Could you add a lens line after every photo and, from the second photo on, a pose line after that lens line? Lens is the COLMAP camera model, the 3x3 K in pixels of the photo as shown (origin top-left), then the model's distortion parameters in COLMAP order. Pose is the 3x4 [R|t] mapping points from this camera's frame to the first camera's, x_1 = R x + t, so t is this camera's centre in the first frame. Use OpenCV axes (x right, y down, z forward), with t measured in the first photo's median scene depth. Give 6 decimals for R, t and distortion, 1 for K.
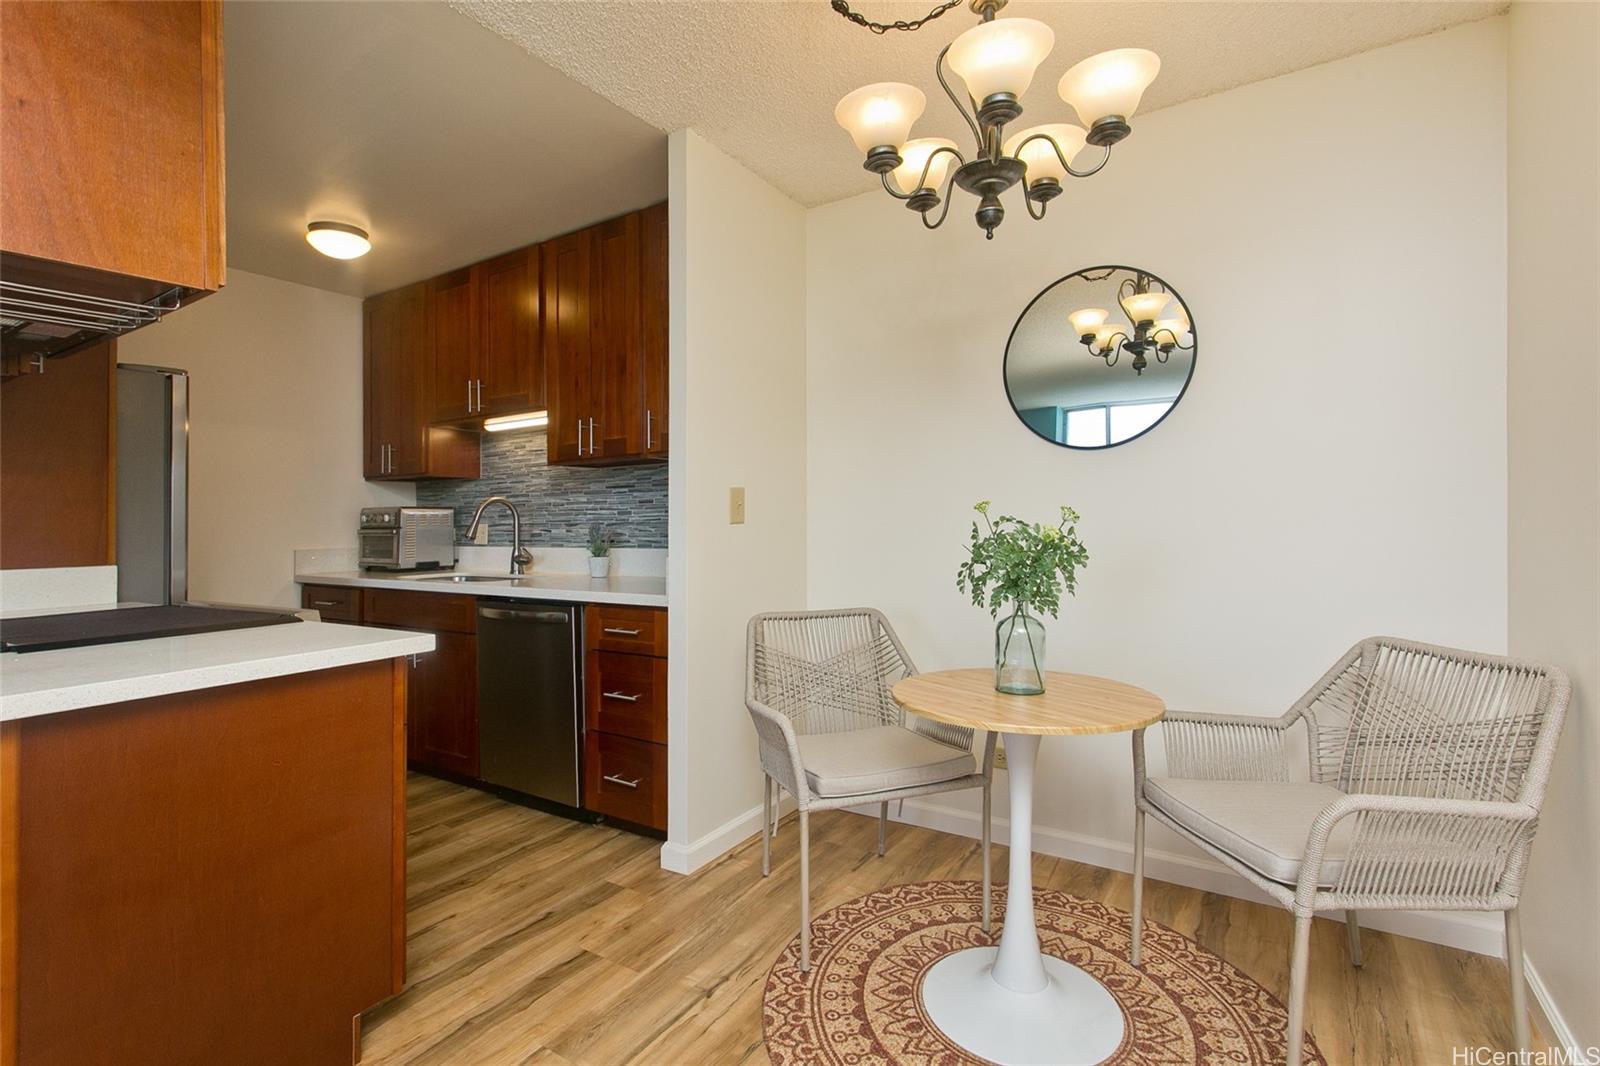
lens RADIAL K [[773.6, 0, 789.8], [0, 773.6, 503.5], [0, 0, 1]] dist [-0.000682, 0.000158]
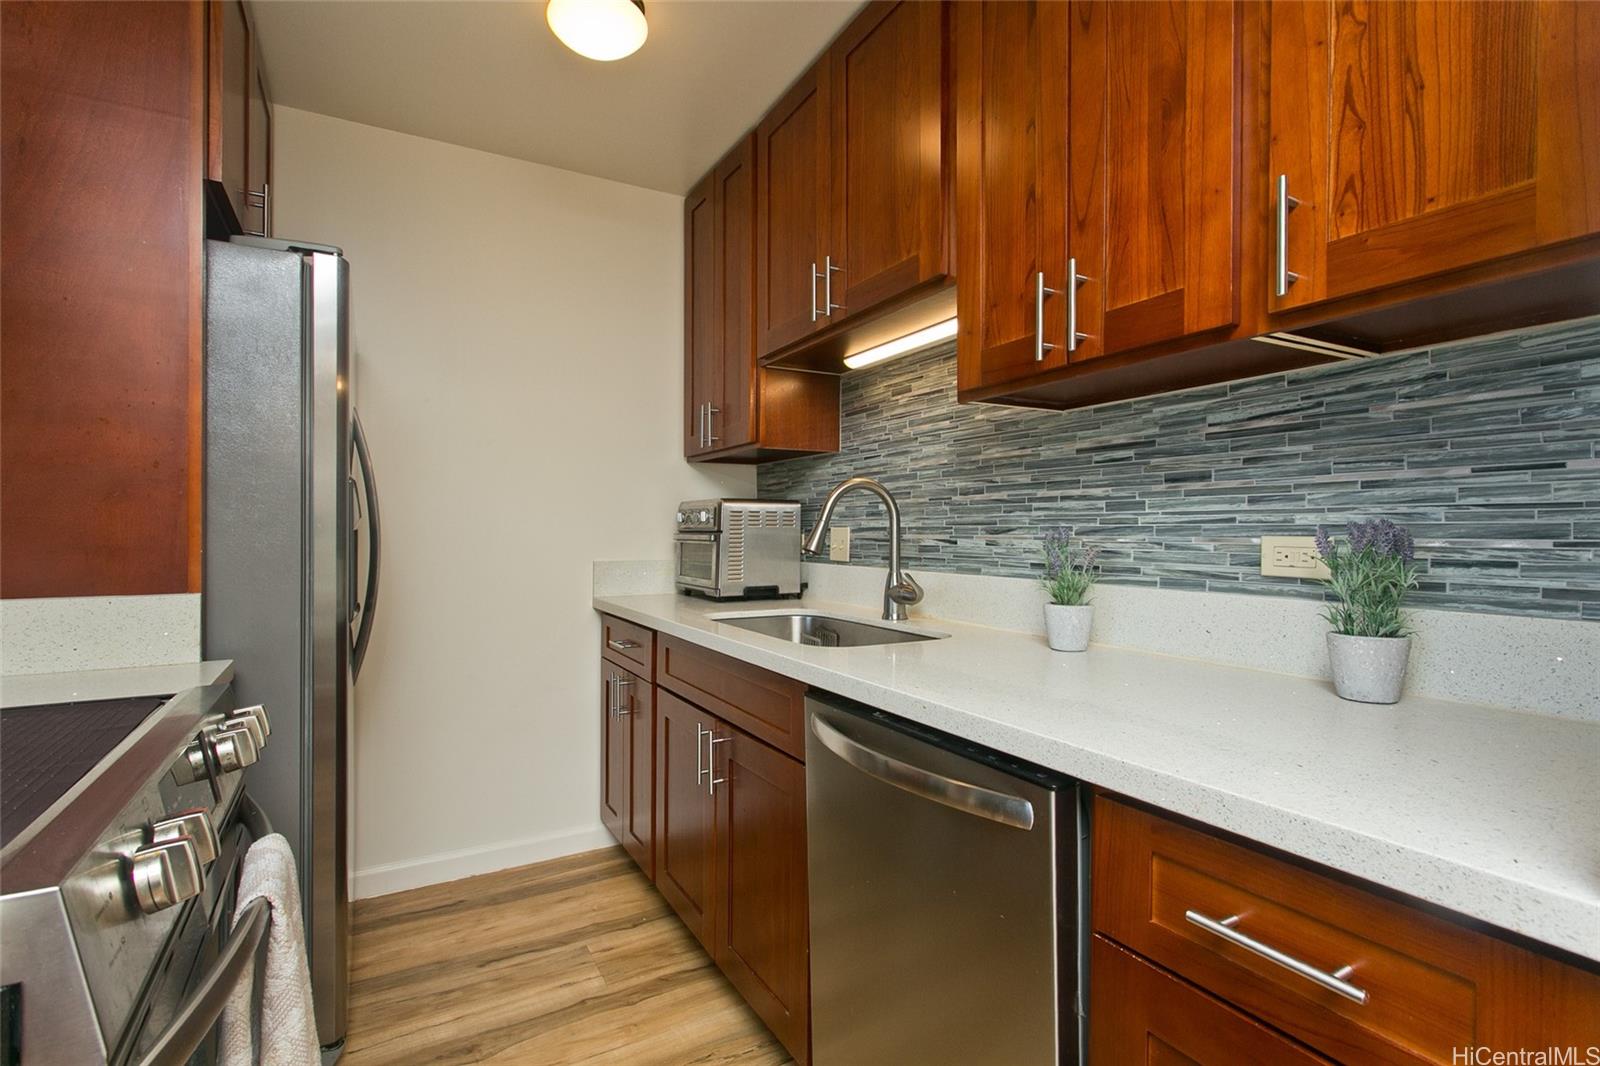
lens RADIAL K [[756.1, 0, 800.0], [0, 756.1, 533.0], [0, 0, 1]] dist [-0.001130, 0.000511]
pose [[0.890711, 0.015021, -0.454321, -0.168075], [-0.000659, 0.999496, 0.031753, 0.012949], [0.454569, -0.027984, 0.890272, 0.488238]]
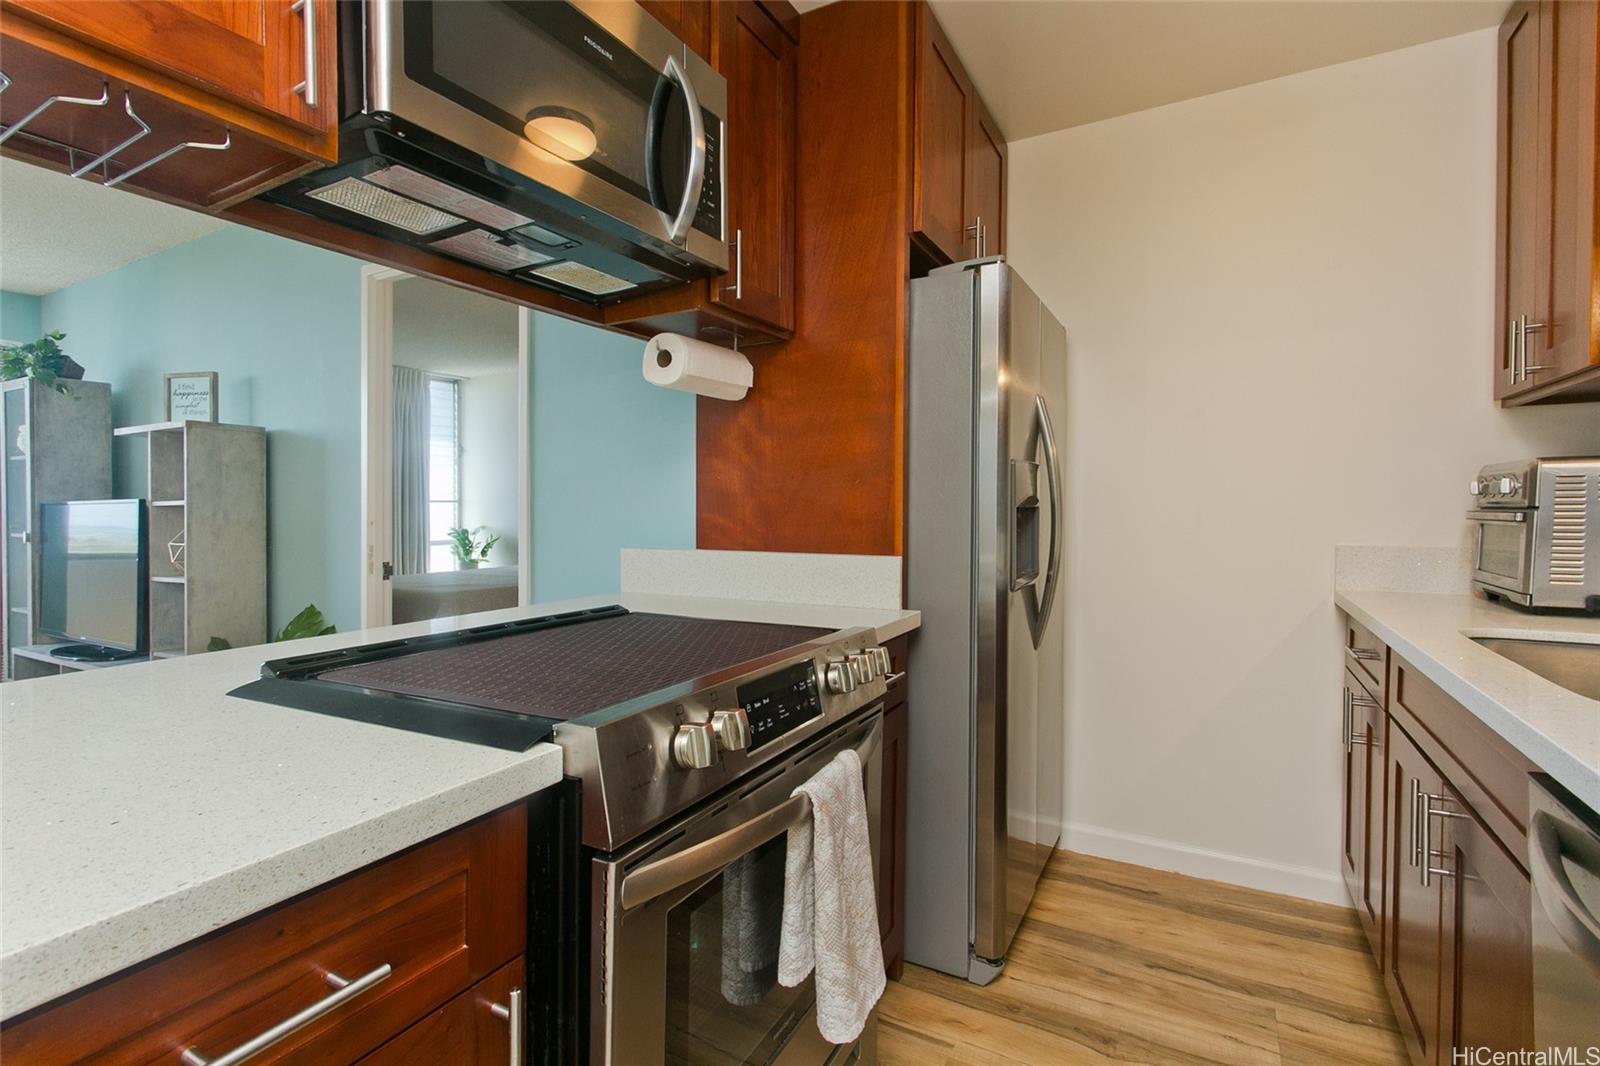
lens RADIAL K [[749.4, 0, 795.6], [0, 749.4, 513.5], [0, 0, 1]] dist [-0.000997, 0.000092]
pose [[0.071403, 0.018314, -0.997279, -0.130830], [0.026069, 0.999456, 0.020220, 0.016137], [0.997107, -0.027442, 0.070887, 0.583758]]
